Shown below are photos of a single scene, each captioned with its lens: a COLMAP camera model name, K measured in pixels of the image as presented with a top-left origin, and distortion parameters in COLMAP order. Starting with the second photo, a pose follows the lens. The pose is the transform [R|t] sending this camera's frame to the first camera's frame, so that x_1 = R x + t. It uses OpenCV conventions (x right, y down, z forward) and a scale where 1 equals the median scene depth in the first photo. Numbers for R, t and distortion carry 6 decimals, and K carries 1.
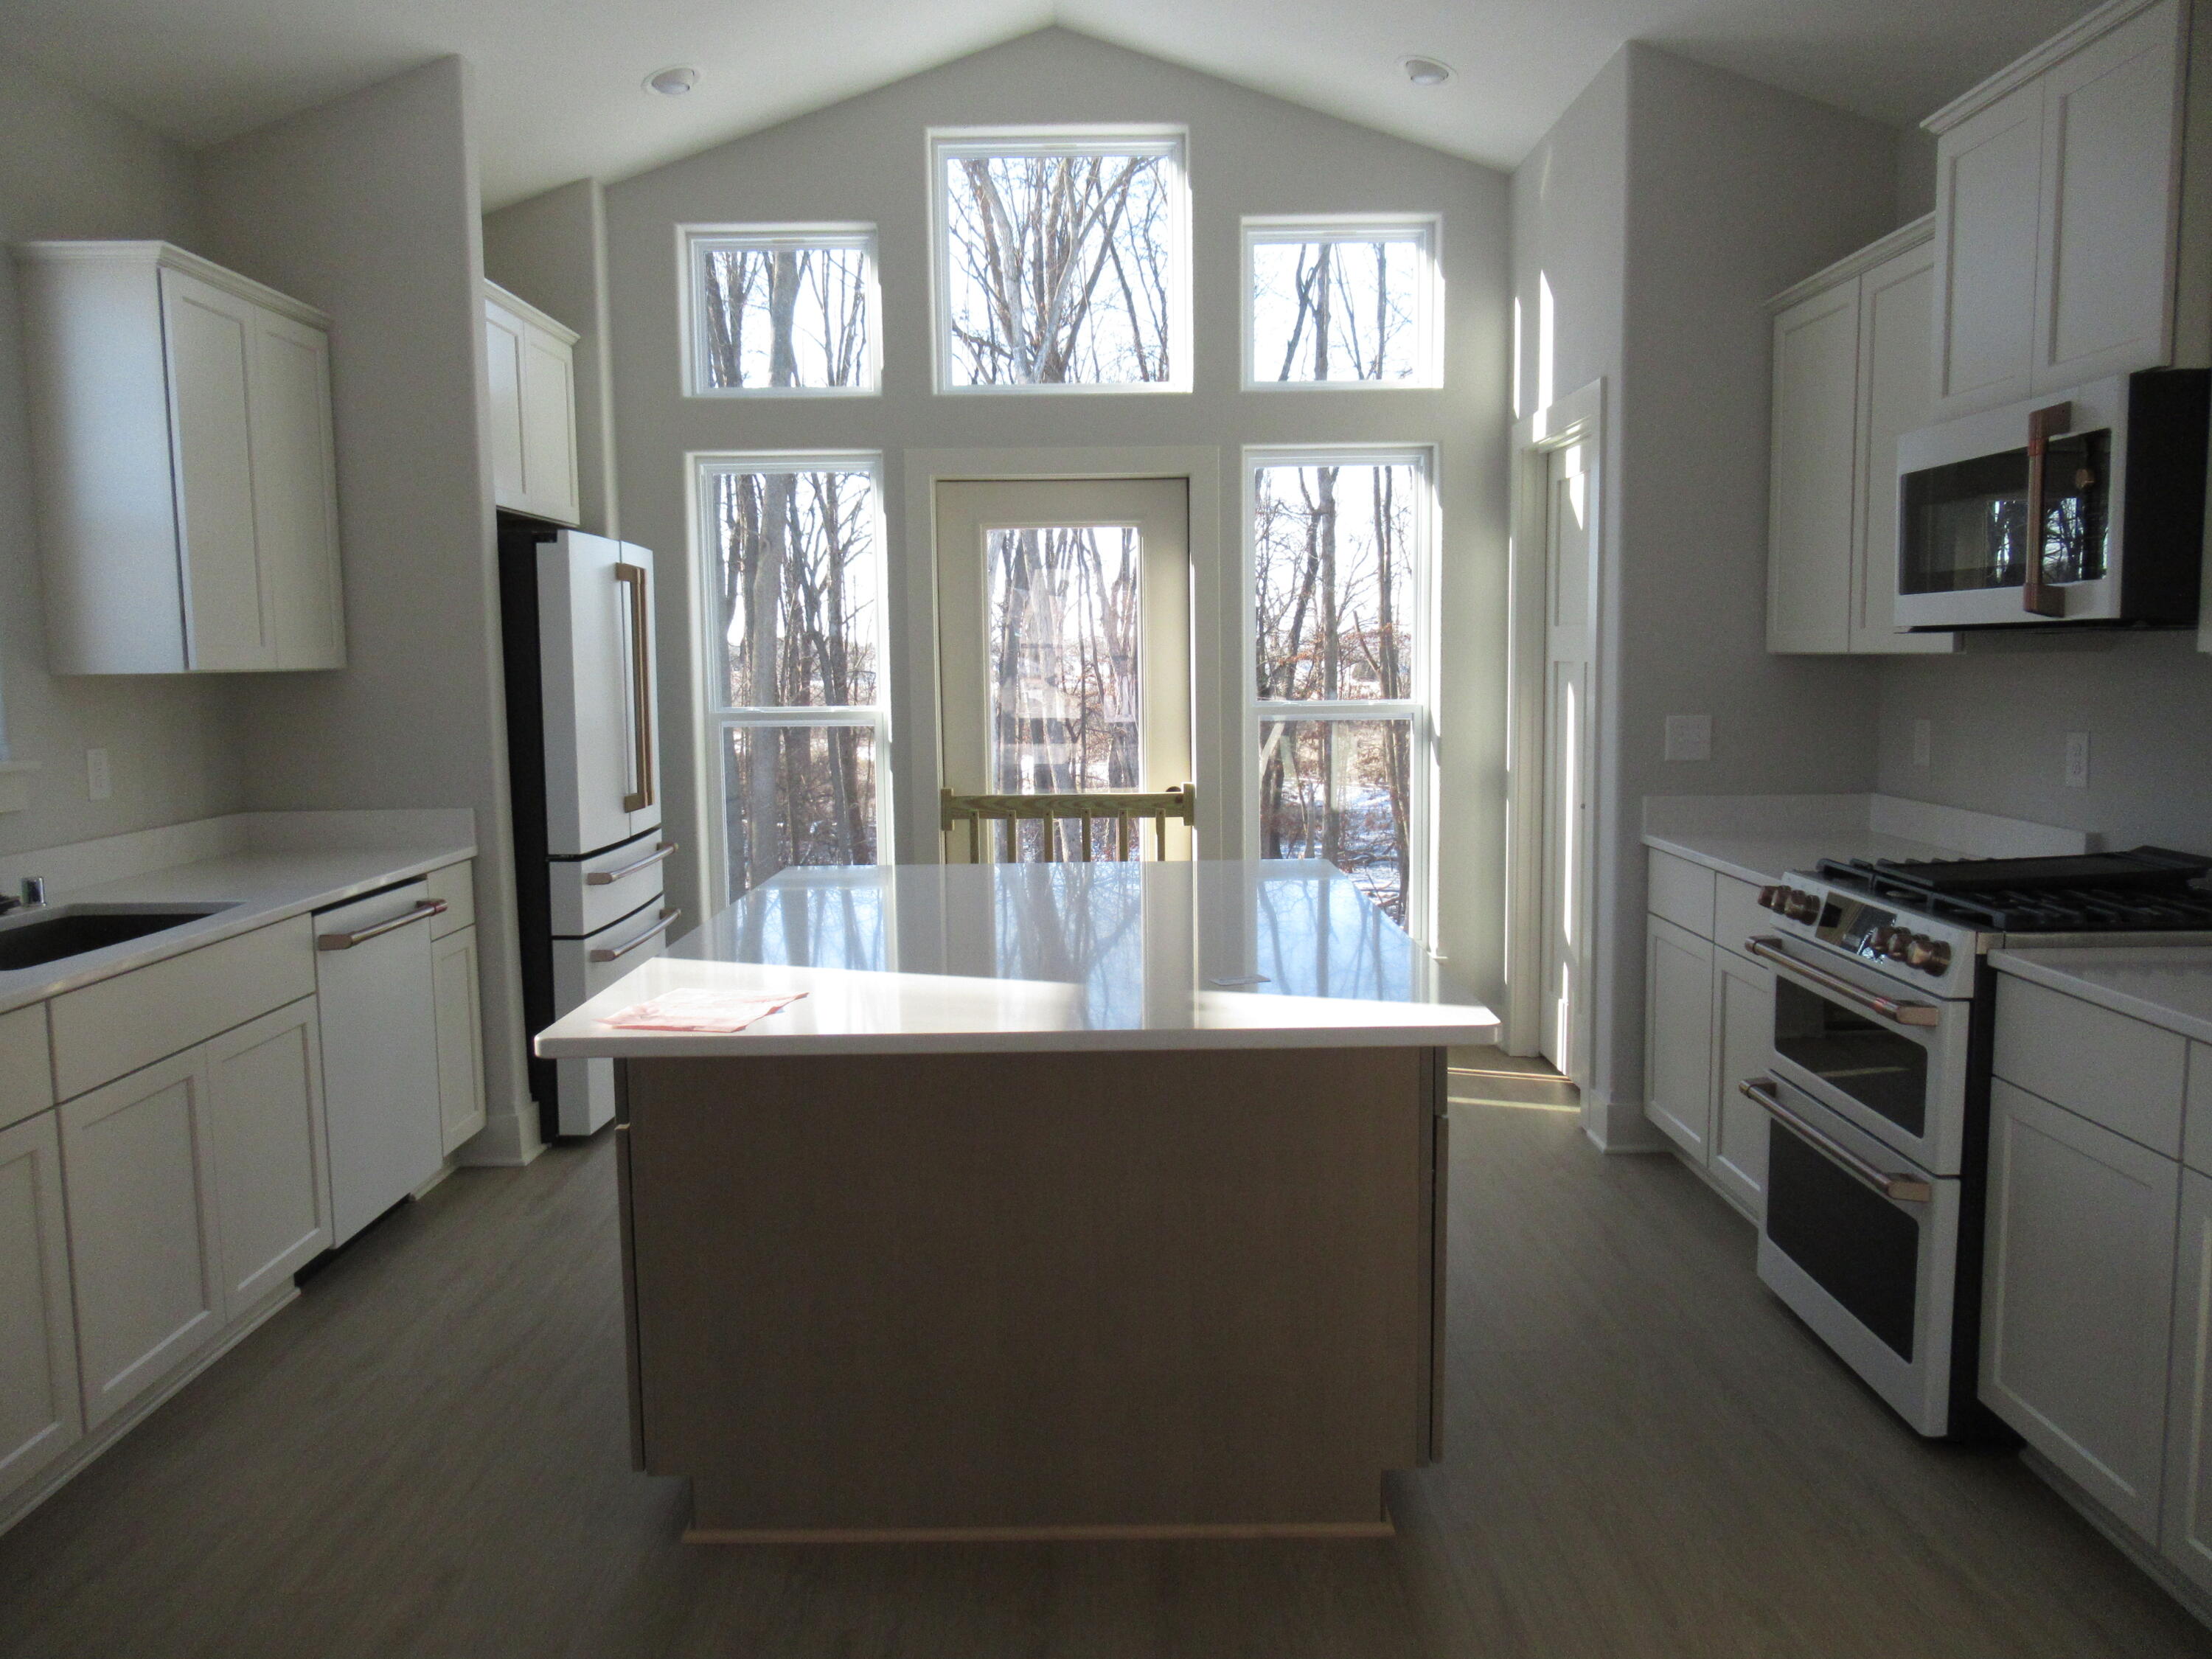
lens RADIAL K [[1641.9, 0, 1095.5], [0, 1641.9, 828.3], [0, 0, 1]] dist [-0.006090, 0.000876]
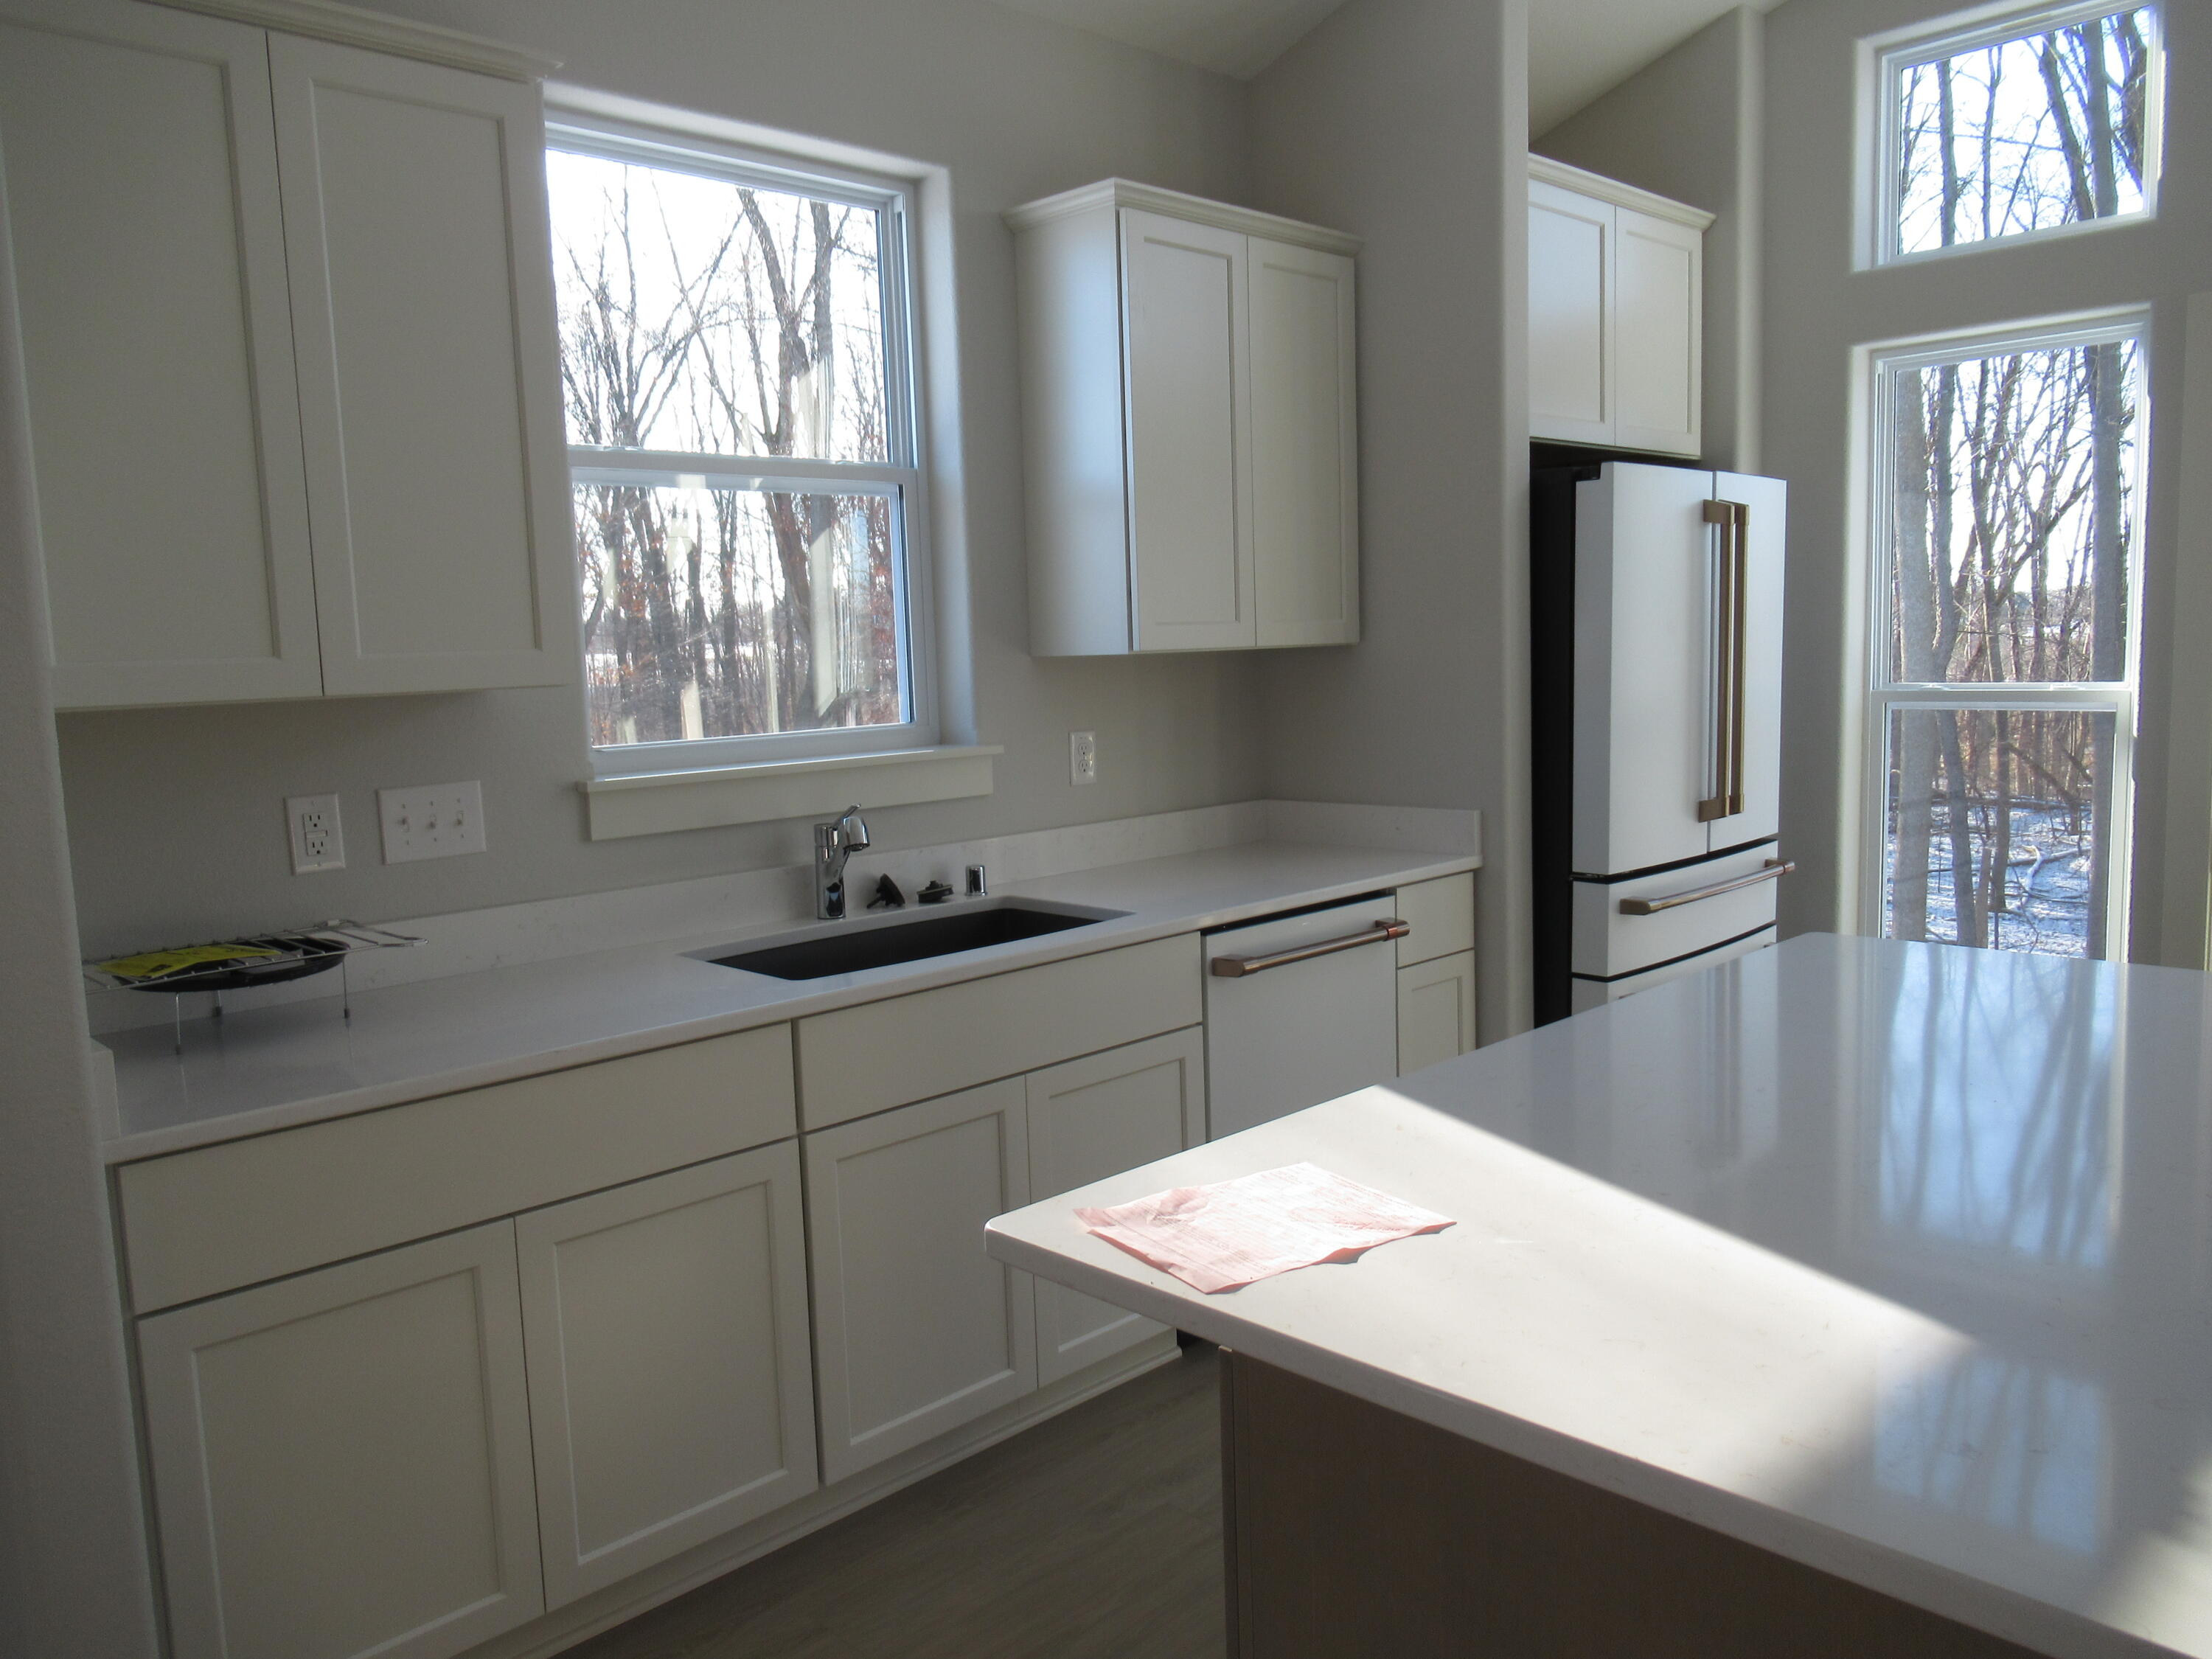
lens RADIAL K [[1641.9, 0, 1113.4], [0, 1641.9, 833.4], [0, 0, 1]] dist [-0.006090, 0.000876]
pose [[0.701211, 0.073086, -0.709198, 0.096614], [-0.050532, 0.997325, 0.052815, -0.042216], [0.711161, -0.001197, 0.703028, 0.343285]]
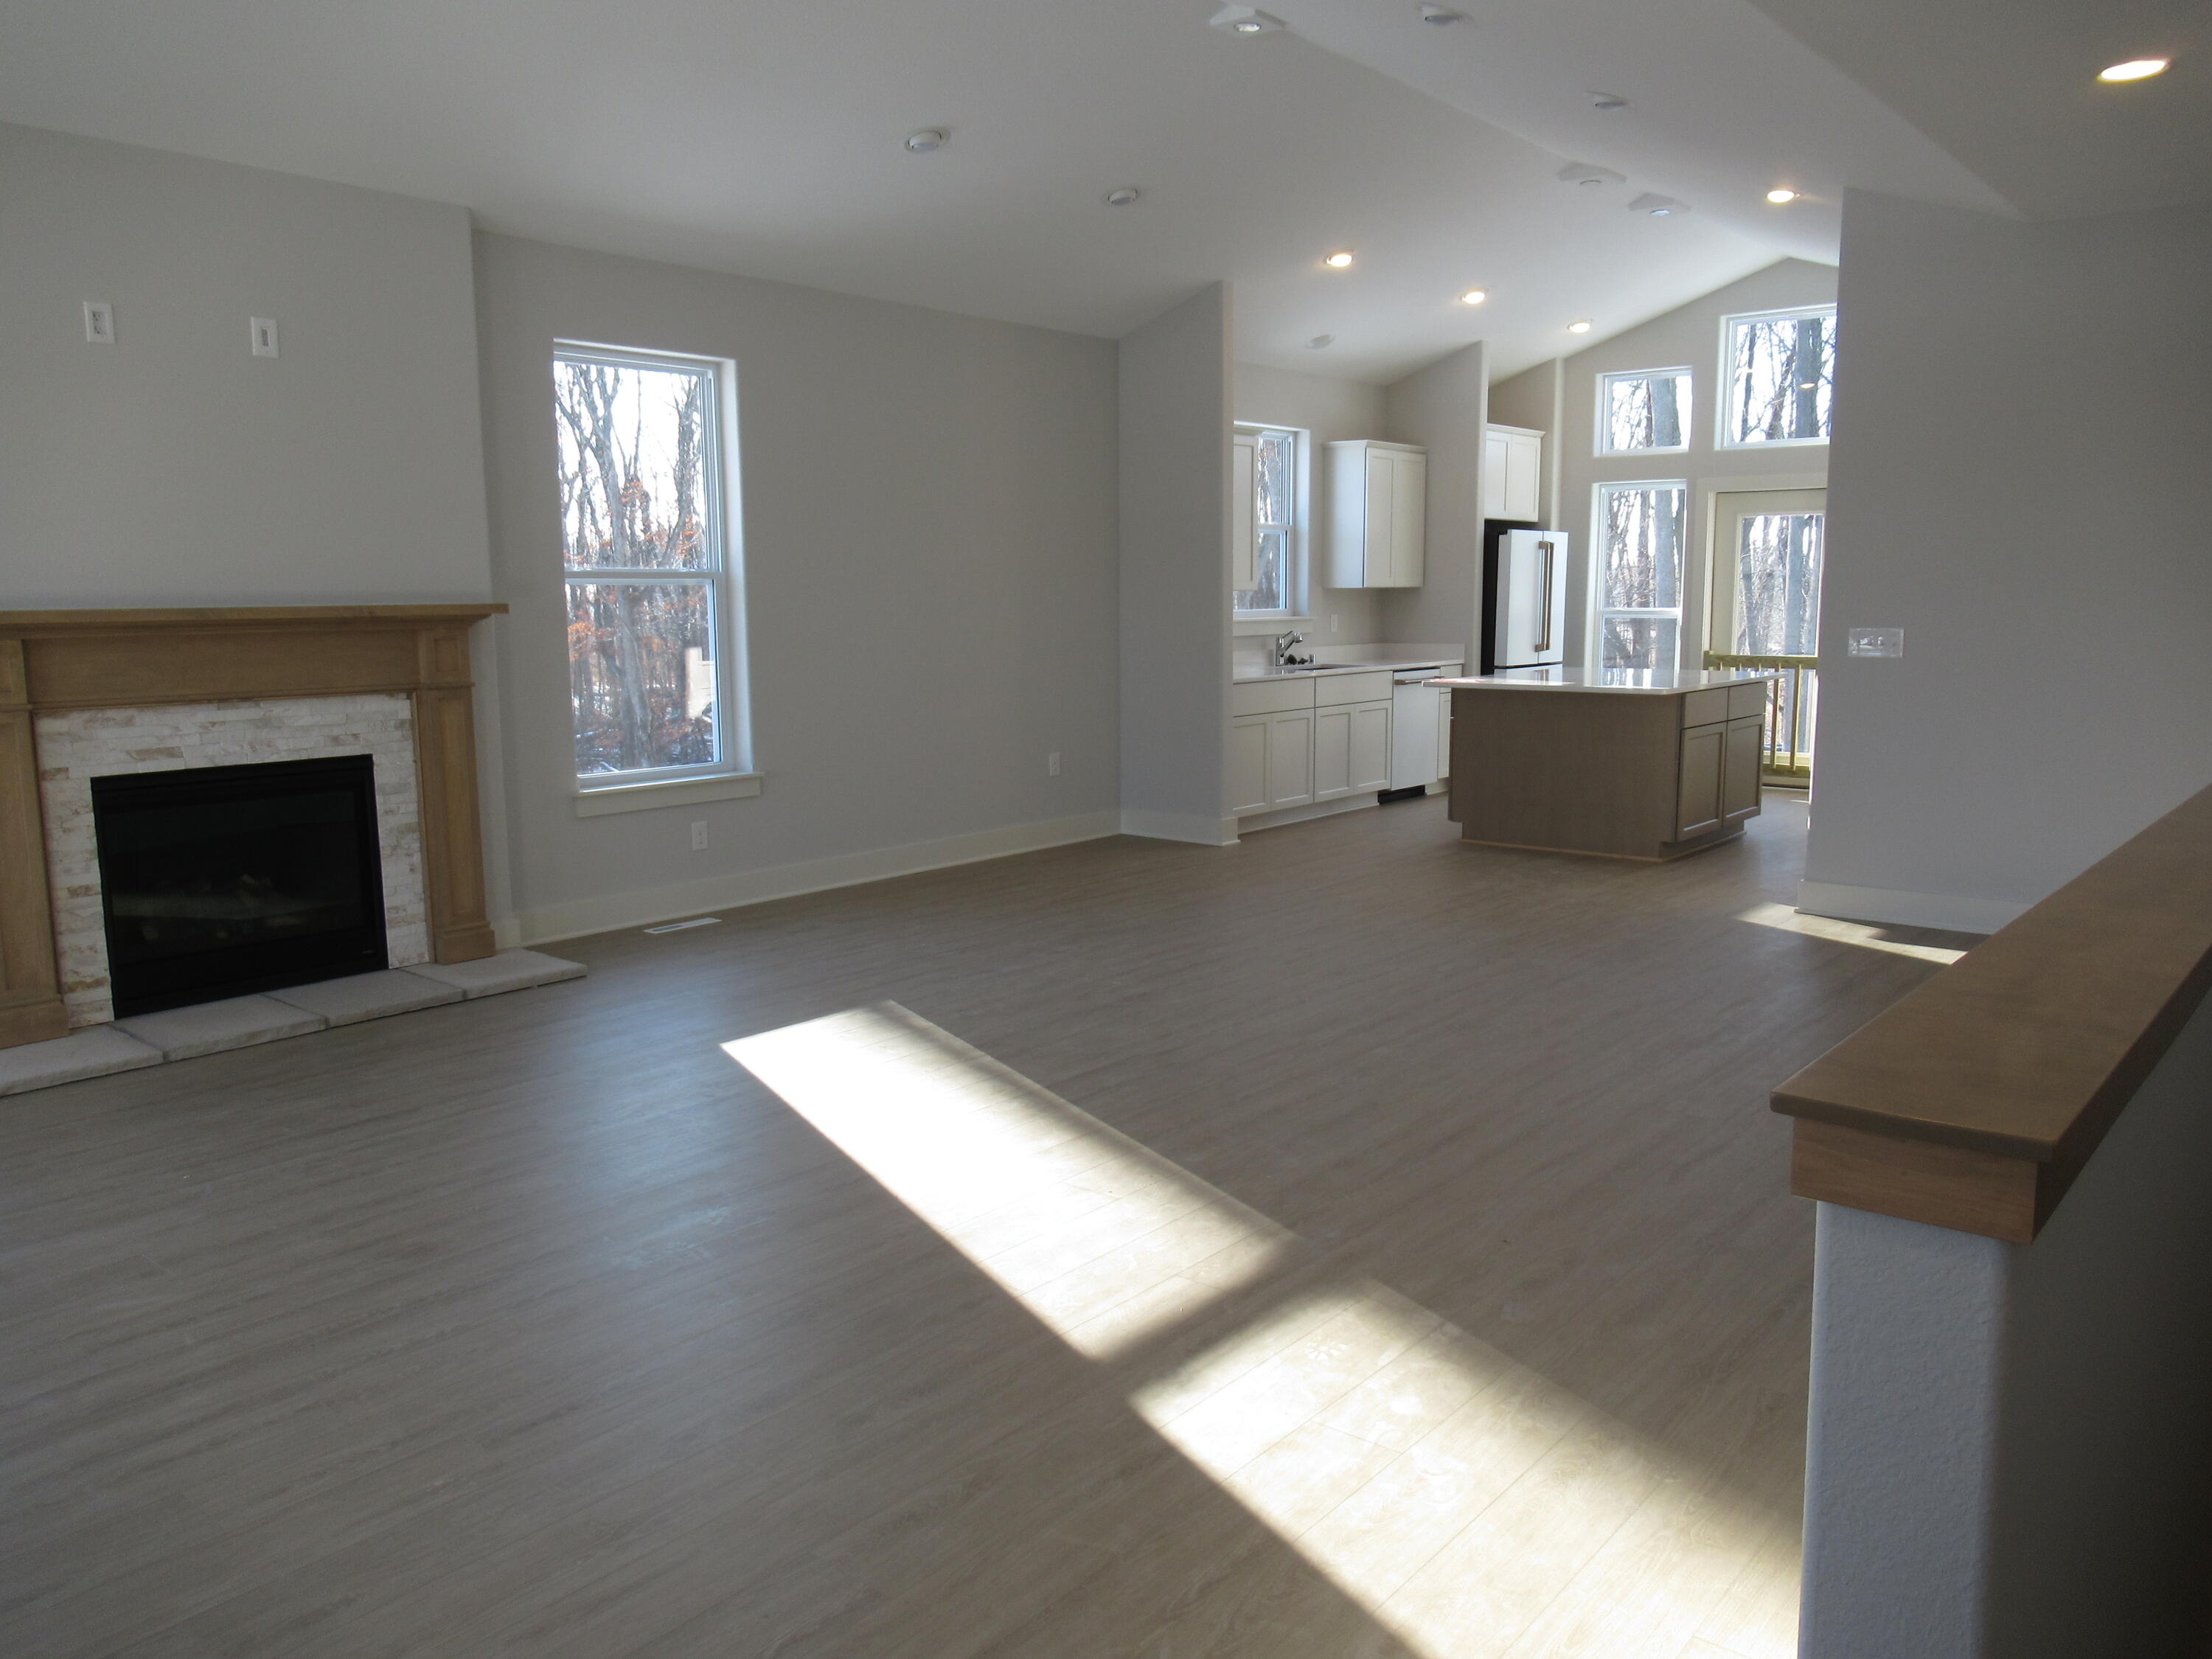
lens RADIAL K [[1641.9, 0, 1096.4], [0, 1641.9, 829.7], [0, 0, 1]] dist [-0.006090, 0.000876]
pose [[0.765780, 0.102264, -0.634920, 0.955788], [-0.071387, 0.994692, 0.074110, 0.147201], [0.639128, -0.011427, 0.769015, -1.514257]]
